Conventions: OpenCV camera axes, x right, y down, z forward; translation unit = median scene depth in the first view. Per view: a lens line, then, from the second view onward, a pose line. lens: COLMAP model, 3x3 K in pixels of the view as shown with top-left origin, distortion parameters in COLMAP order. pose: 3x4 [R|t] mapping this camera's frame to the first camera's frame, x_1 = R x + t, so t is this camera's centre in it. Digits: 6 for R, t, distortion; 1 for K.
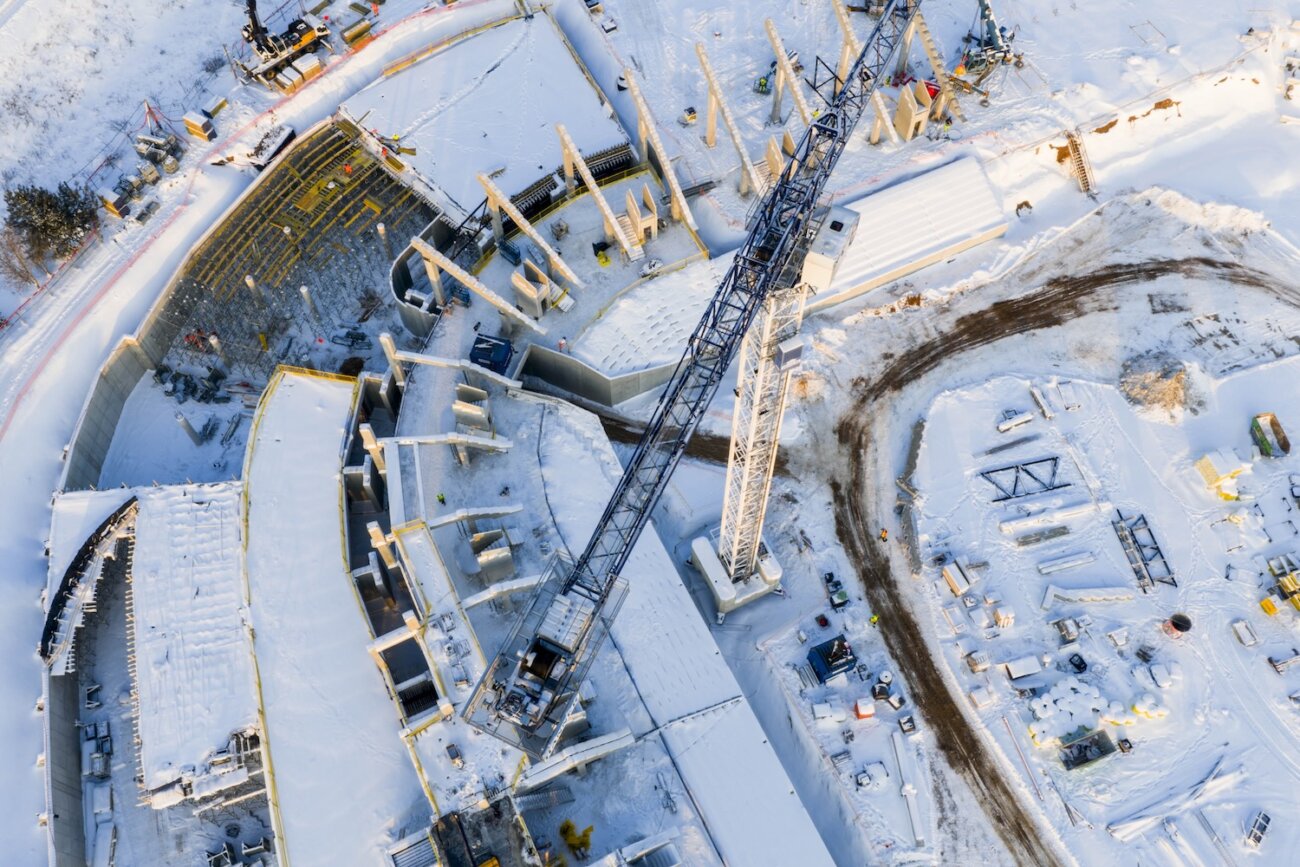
lens RADIAL K [[1139.7, 0, 649.2], [0, 1139.7, 420.9], [0, 0, 1]] dist [0.027157, -0.044252]
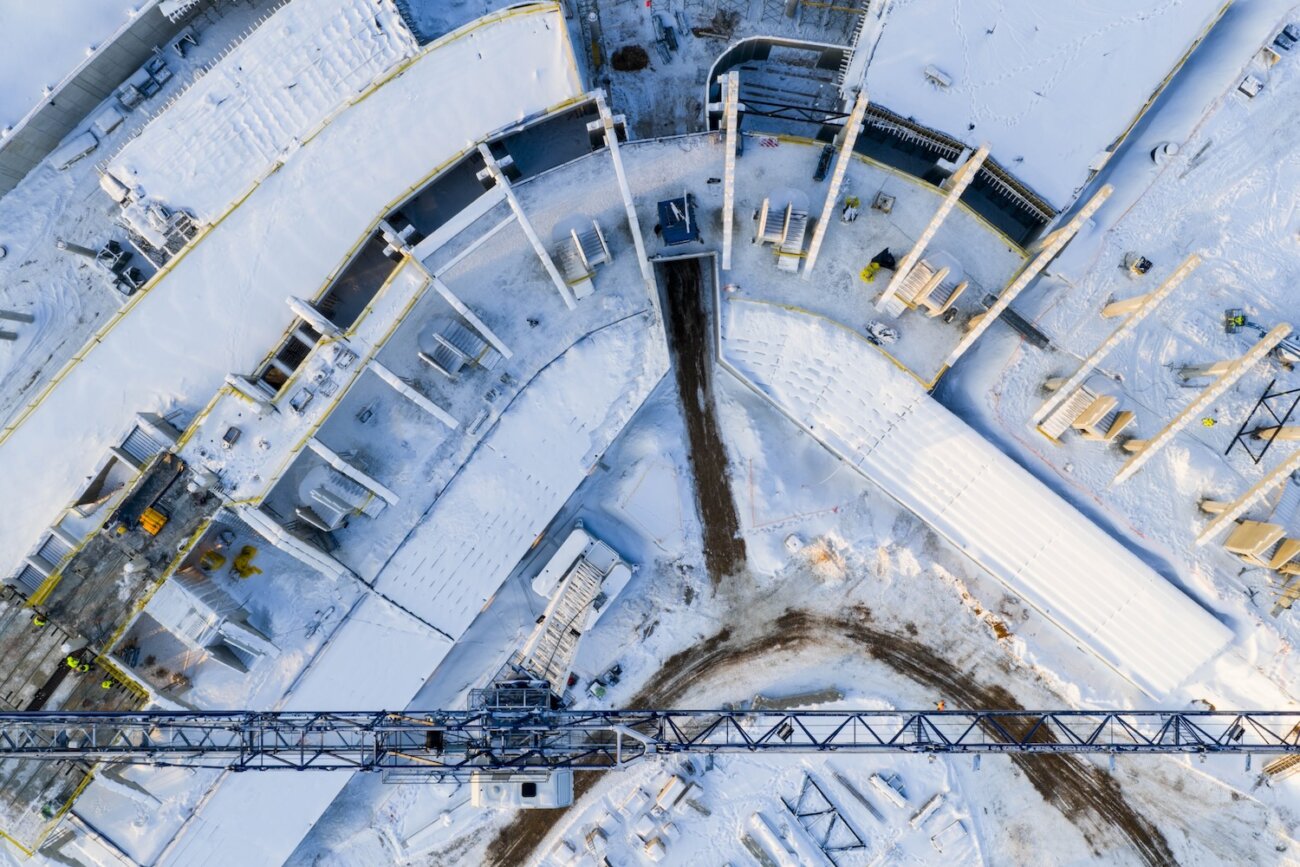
lens RADIAL K [[1139.7, 0, 659.6], [0, 1139.7, 426.8], [0, 0, 1]] dist [0.027157, -0.044252]
pose [[0.437634, 0.899105, 0.009279, -0.016199], [-0.776307, 0.372616, 0.508433, -0.429447], [0.453678, -0.229711, 0.861051, 0.239769]]
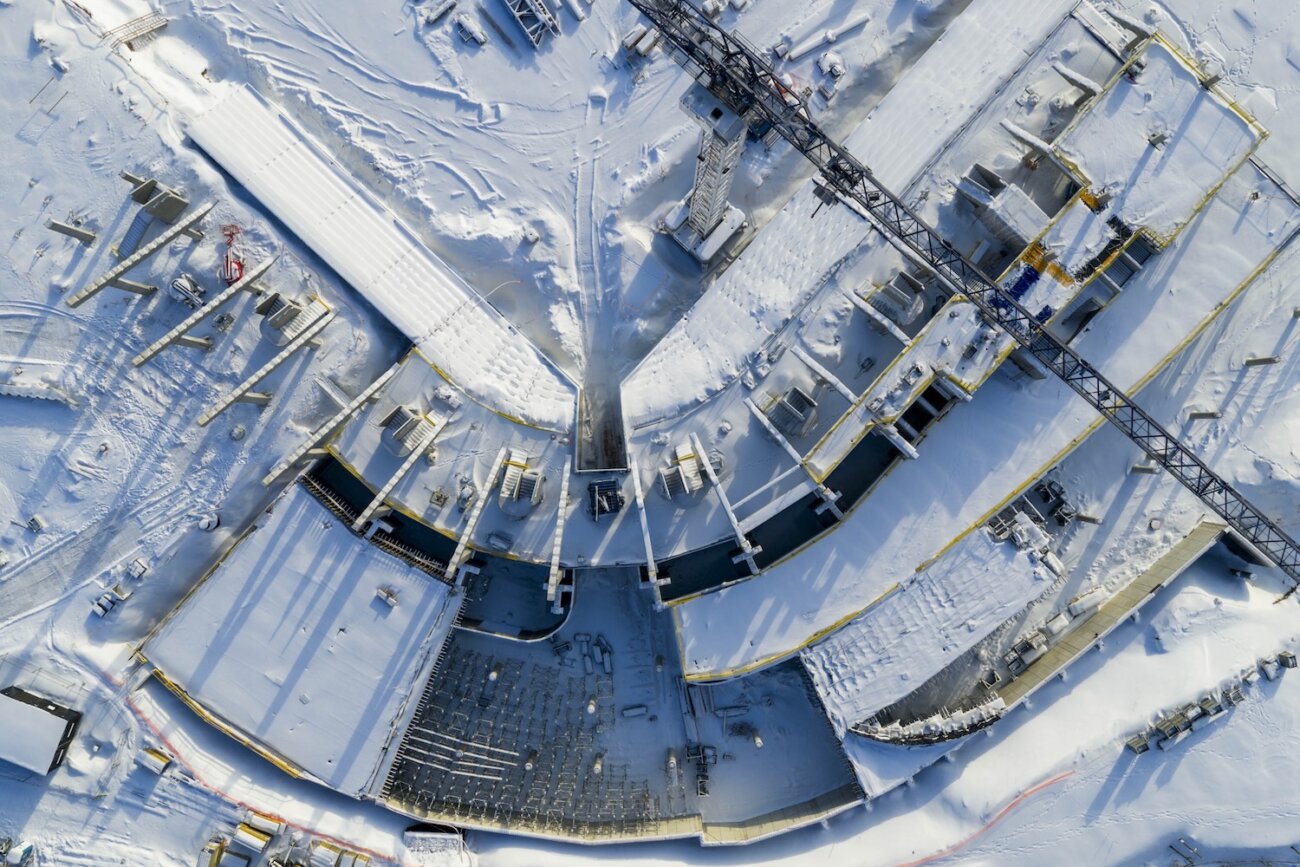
lens RADIAL K [[1139.7, 0, 656.9], [0, 1139.7, 425.8], [0, 0, 1]] dist [0.027157, -0.044252]
pose [[-0.362719, -0.931872, 0.007016, -0.104584], [0.801490, -0.308111, 0.512525, -0.550388], [-0.475446, 0.191525, 0.858644, 0.063549]]
